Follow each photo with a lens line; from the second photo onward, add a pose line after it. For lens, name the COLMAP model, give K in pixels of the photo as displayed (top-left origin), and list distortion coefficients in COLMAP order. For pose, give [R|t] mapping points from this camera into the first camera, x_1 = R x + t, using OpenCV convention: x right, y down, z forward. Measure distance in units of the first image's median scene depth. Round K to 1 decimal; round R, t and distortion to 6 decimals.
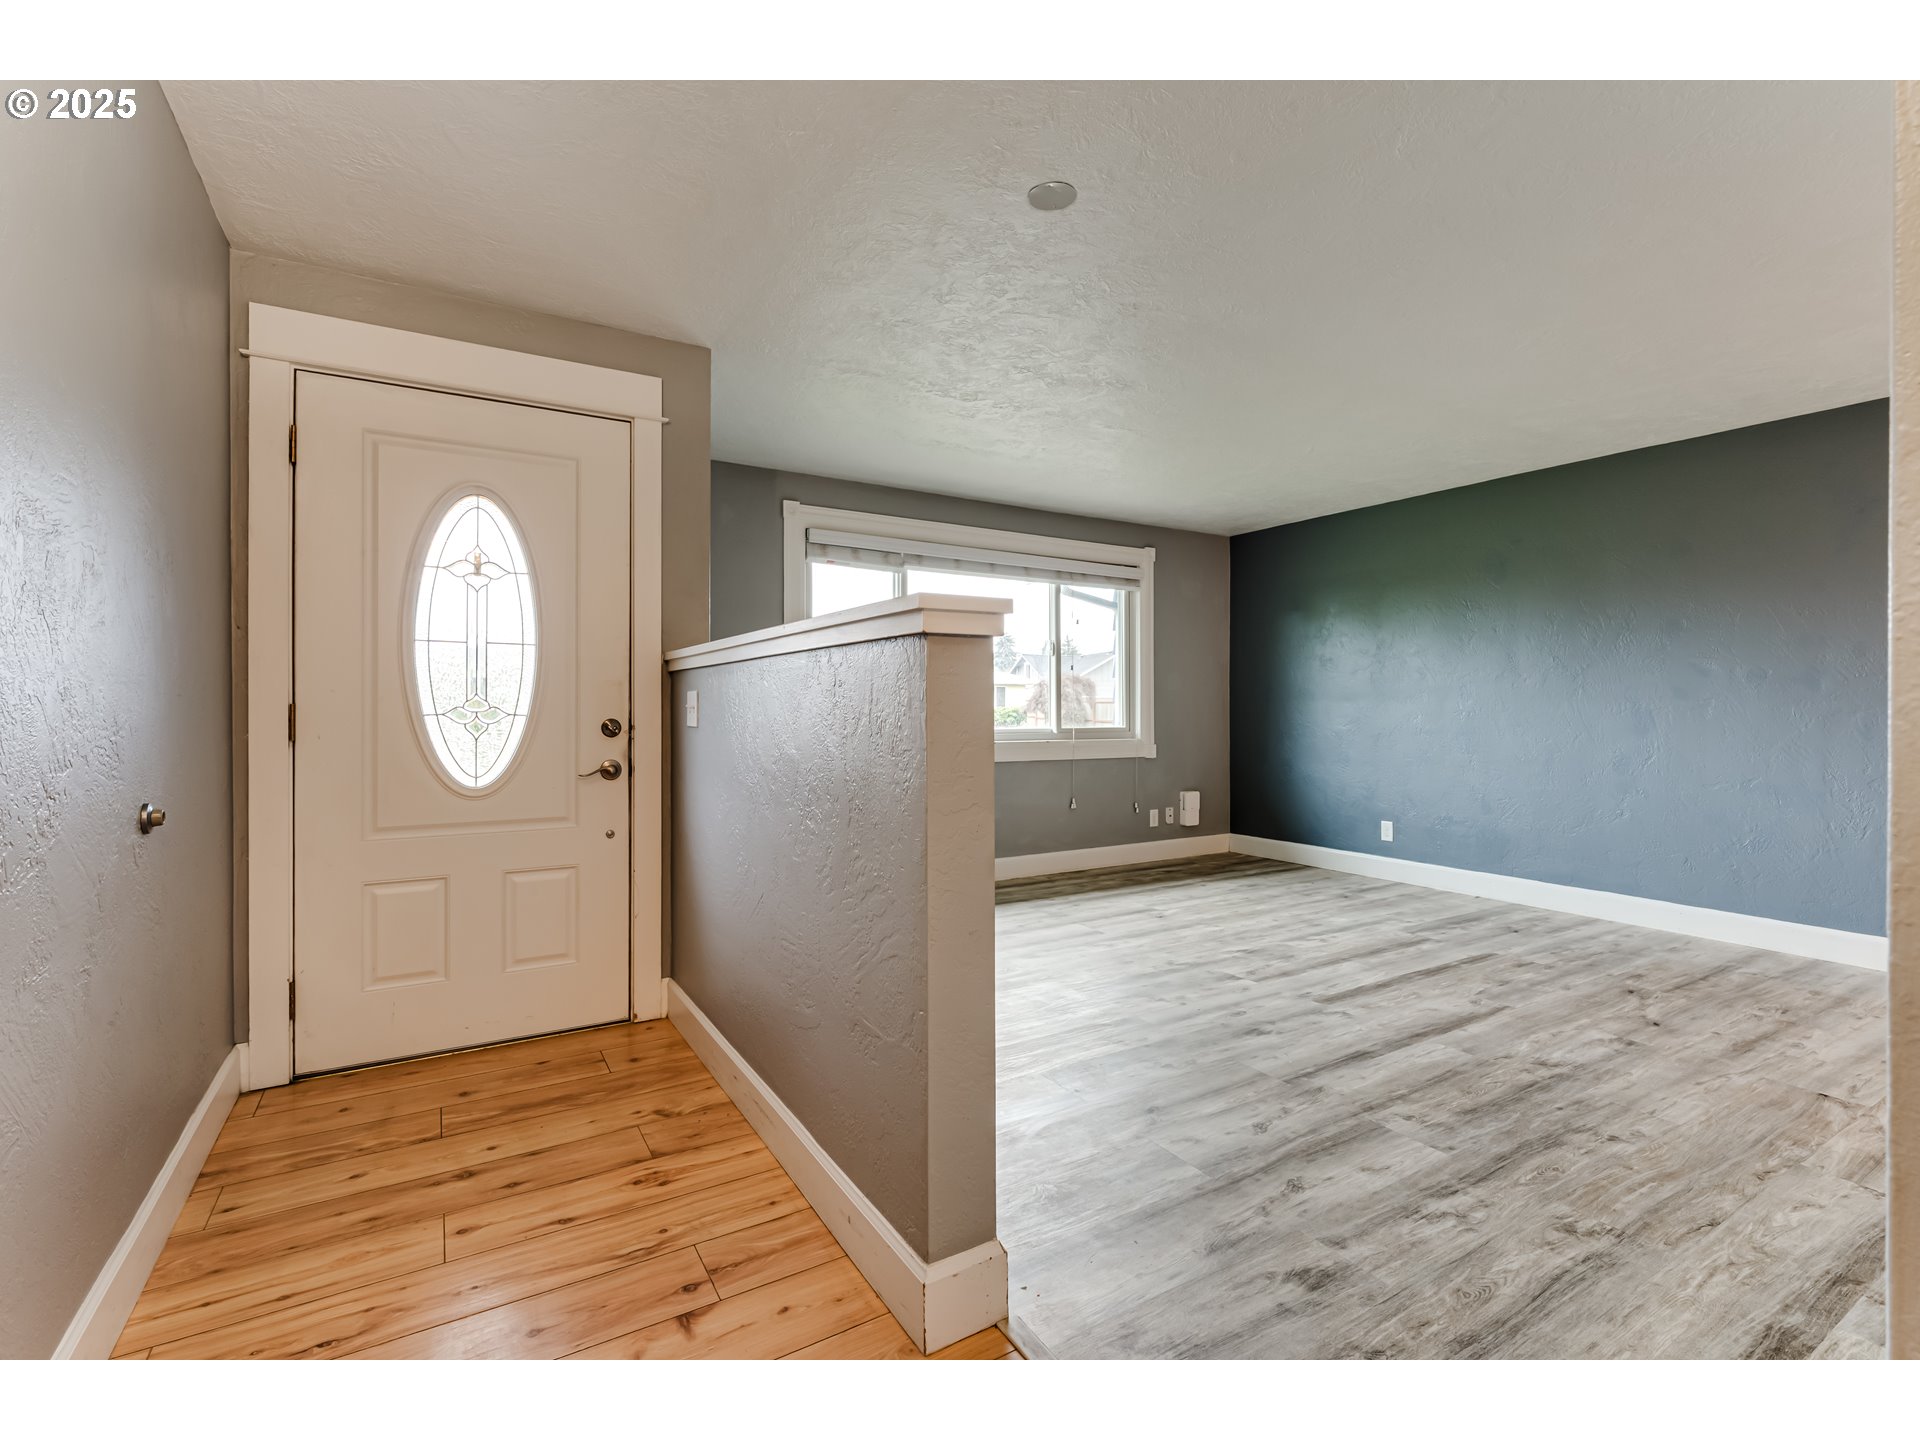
lens RADIAL K [[873.7, 0, 958.7], [0, 873.7, 713.4], [0, 0, 1]] dist [-0.004095, 0.000677]
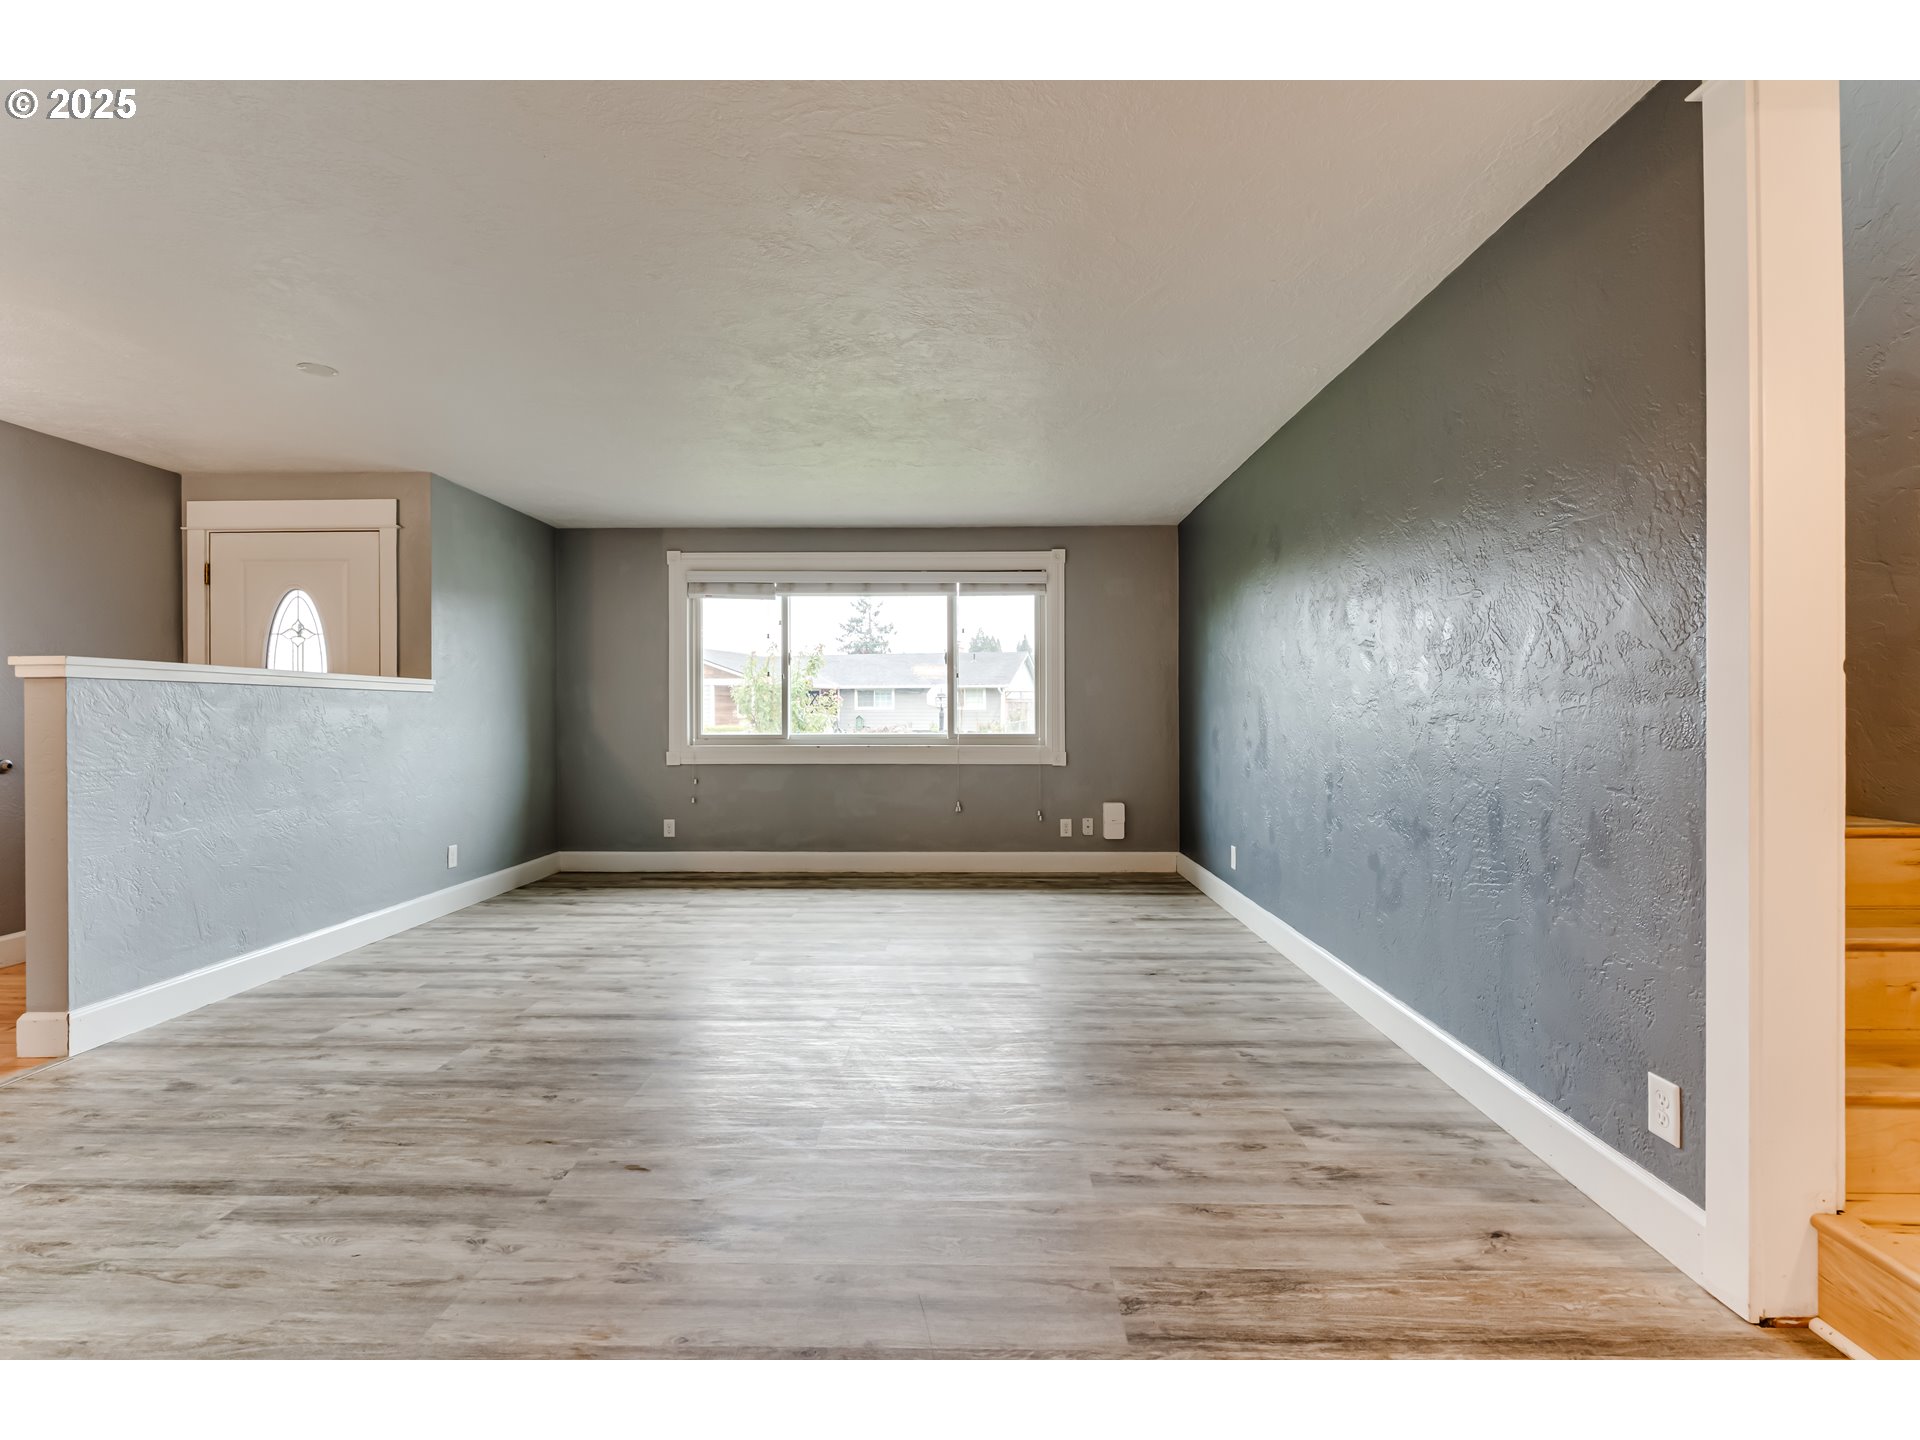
lens RADIAL K [[873.7, 0, 958.7], [0, 873.7, 713.4], [0, 0, 1]] dist [-0.004095, 0.000677]
pose [[0.845747, -0.003361, -0.533574, 0.676084], [-0.001032, 0.999968, -0.007935, 0.000871], [0.533584, 0.007262, 0.845716, 0.122436]]
